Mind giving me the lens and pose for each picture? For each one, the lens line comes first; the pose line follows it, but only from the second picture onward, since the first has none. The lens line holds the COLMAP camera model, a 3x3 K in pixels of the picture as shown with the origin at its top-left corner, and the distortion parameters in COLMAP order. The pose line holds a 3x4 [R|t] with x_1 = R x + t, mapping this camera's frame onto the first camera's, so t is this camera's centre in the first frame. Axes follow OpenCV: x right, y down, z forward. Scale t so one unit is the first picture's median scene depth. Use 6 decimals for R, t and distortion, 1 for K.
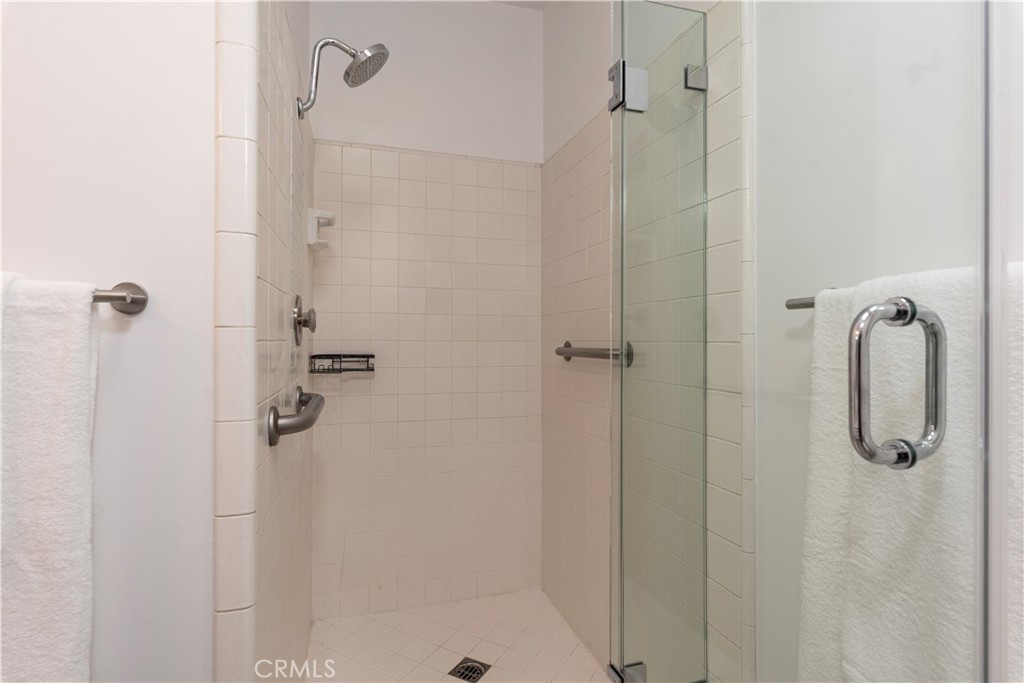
lens RADIAL K [[543.1, 0, 512.5], [0, 543.1, 335.8], [0, 0, 1]] dist [0.015694, 0.000126]
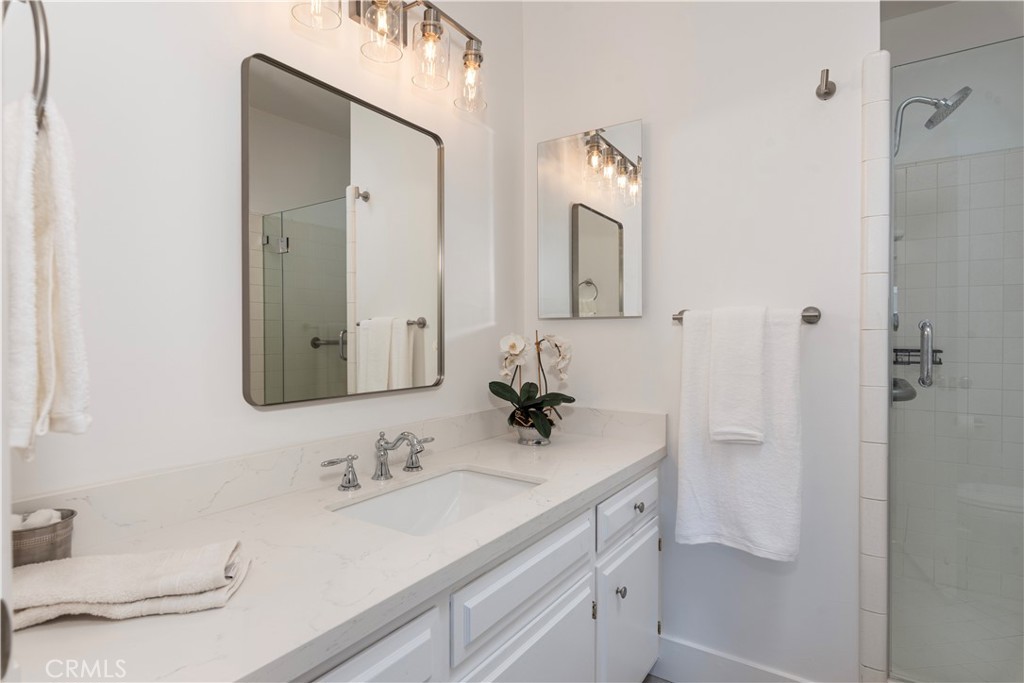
lens RADIAL K [[543.1, 0, 512.5], [0, 543.1, 335.8], [0, 0, 1]] dist [0.015694, 0.000126]
pose [[0.660262, 0.007878, -0.750994, 0.010724], [0.000993, 0.999935, 0.011363, -0.011139], [0.751034, -0.008248, 0.660212, -0.543604]]
